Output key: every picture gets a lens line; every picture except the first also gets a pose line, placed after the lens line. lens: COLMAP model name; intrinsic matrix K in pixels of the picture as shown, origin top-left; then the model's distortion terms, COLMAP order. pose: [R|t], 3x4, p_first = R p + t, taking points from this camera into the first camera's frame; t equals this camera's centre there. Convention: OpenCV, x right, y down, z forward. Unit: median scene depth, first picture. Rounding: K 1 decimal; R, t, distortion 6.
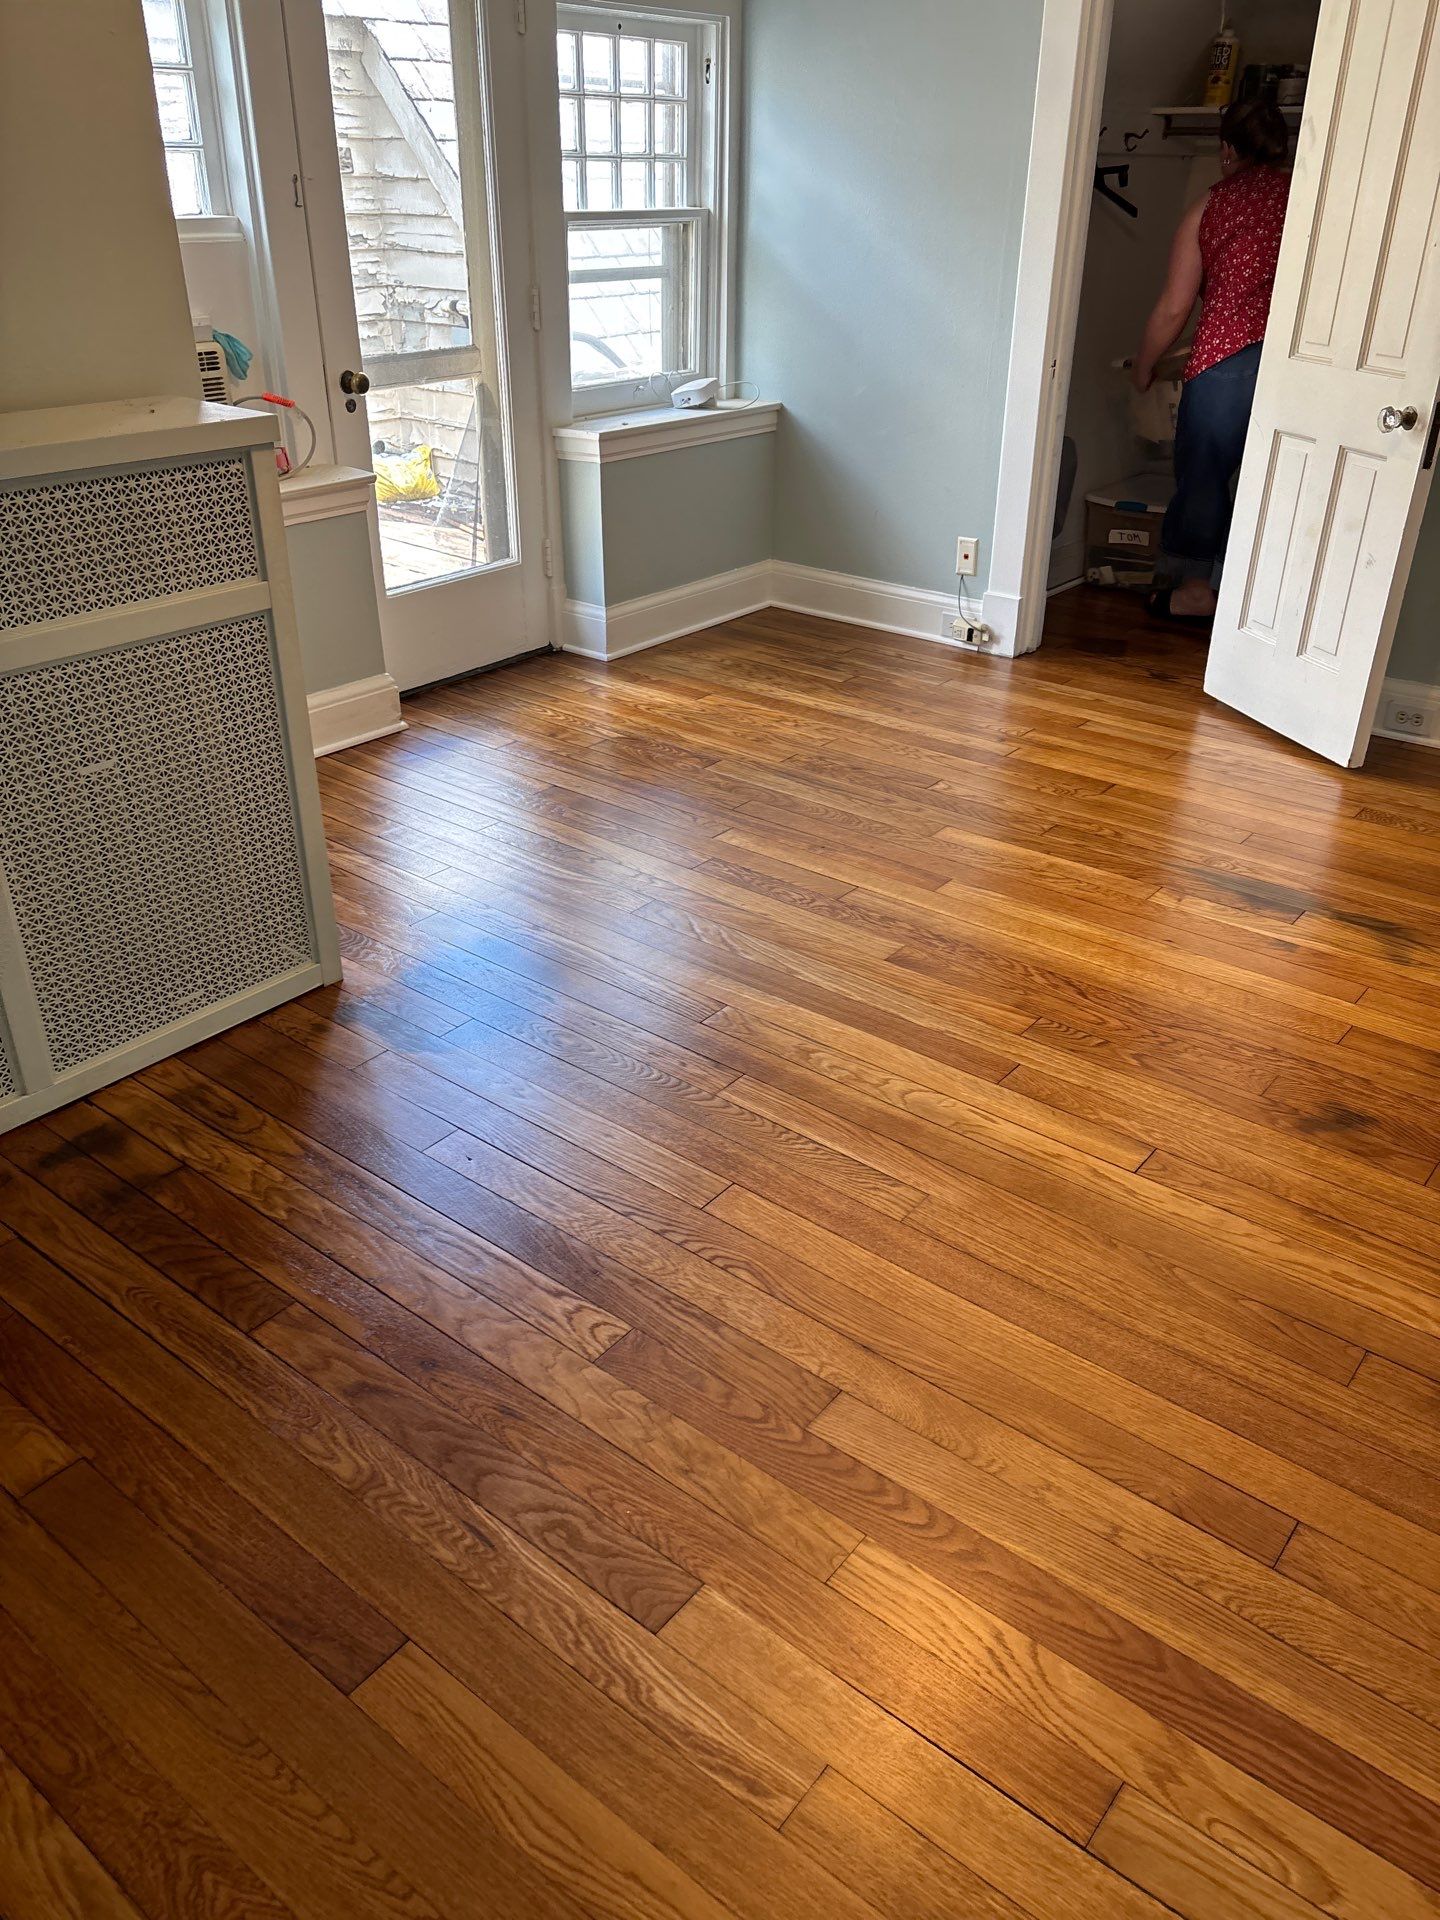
lens RADIAL K [[1465.7, 0, 709.7], [0, 1465.7, 945.2], [0, 0, 1]] dist [0.067674, -0.073109]
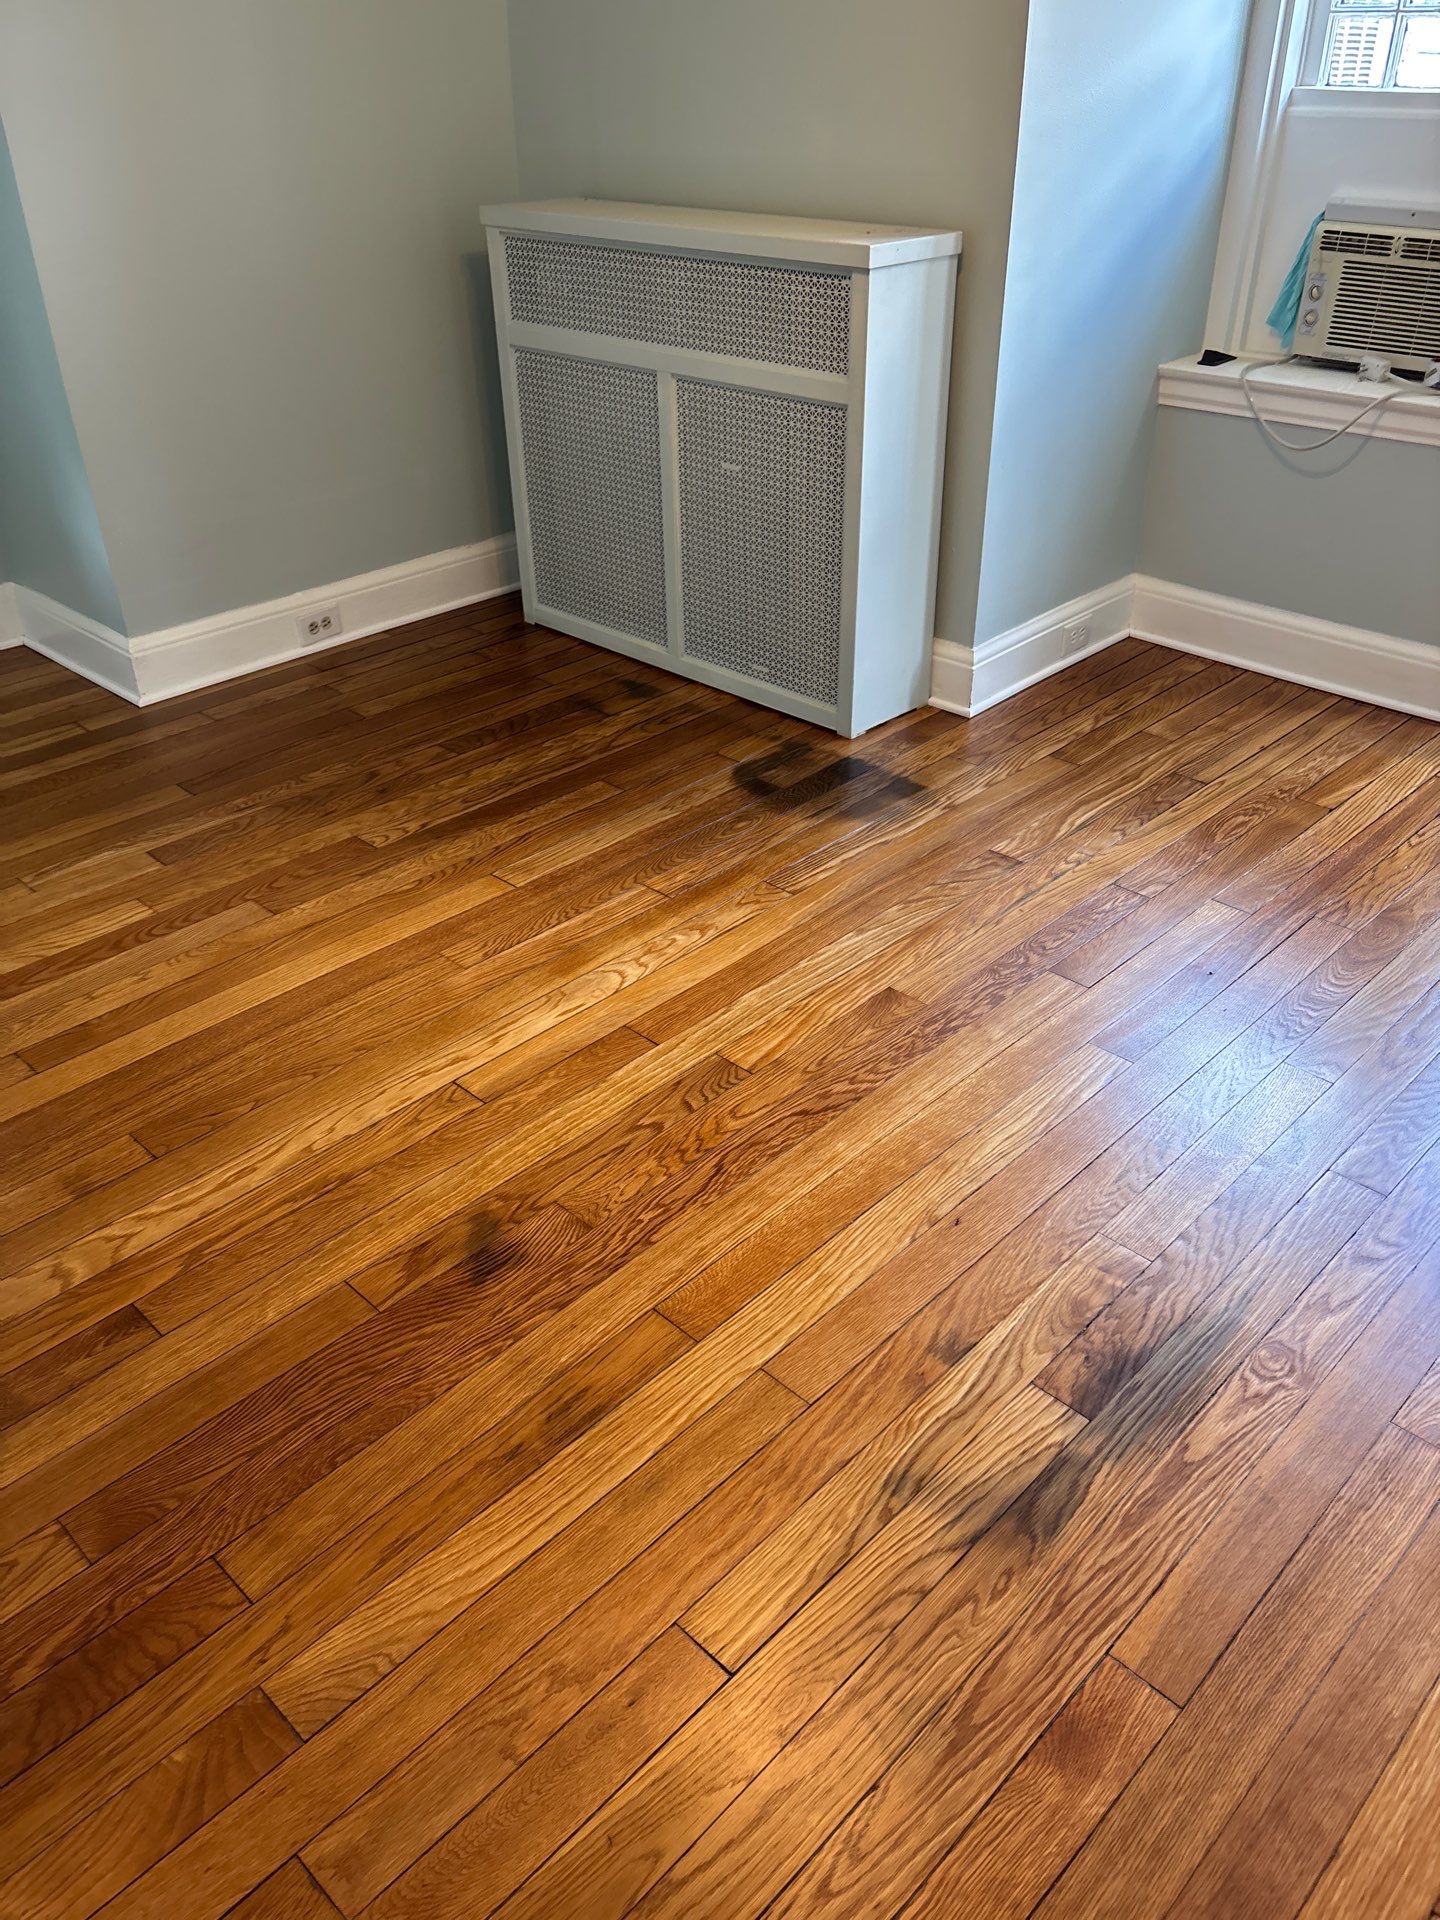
lens RADIAL K [[1465.7, 0, 729.6], [0, 1465.7, 955.2], [0, 0, 1]] dist [0.067674, -0.073109]
pose [[-0.094359, 0.515813, -0.851489, 1.053525], [-0.462451, 0.734714, 0.496321, -0.479408], [0.881610, 0.440604, 0.169211, 0.945329]]
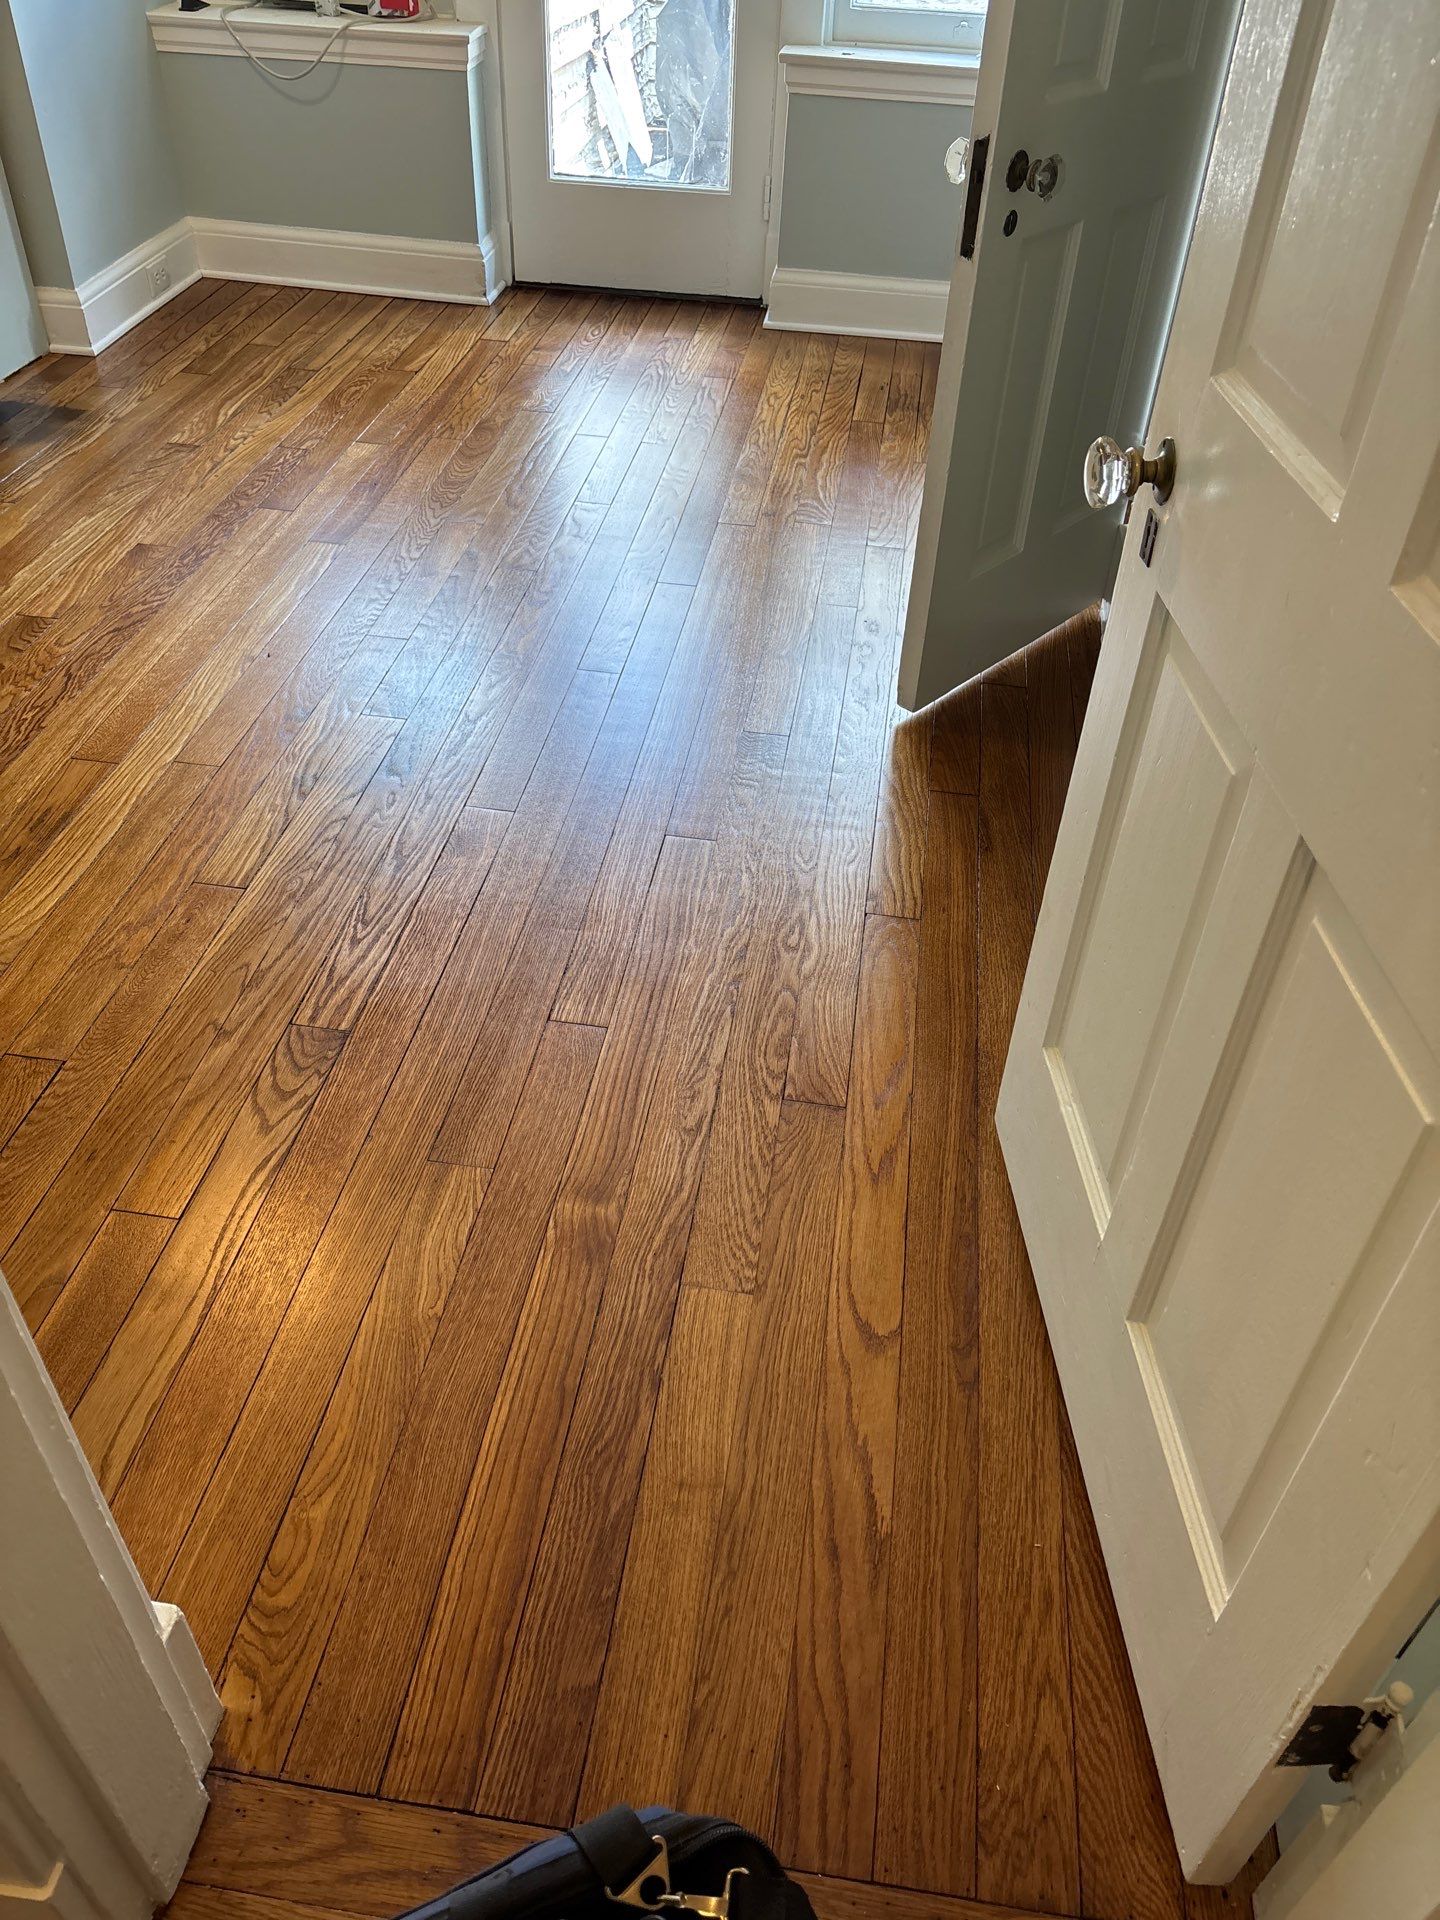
lens RADIAL K [[1465.7, 0, 715.6], [0, 1465.7, 943.5], [0, 0, 1]] dist [0.067674, -0.073109]
pose [[0.505339, 0.552043, -0.663235, 1.463635], [-0.428180, 0.827713, 0.362702, -0.386751], [0.749196, 0.100696, 0.654650, 0.800672]]
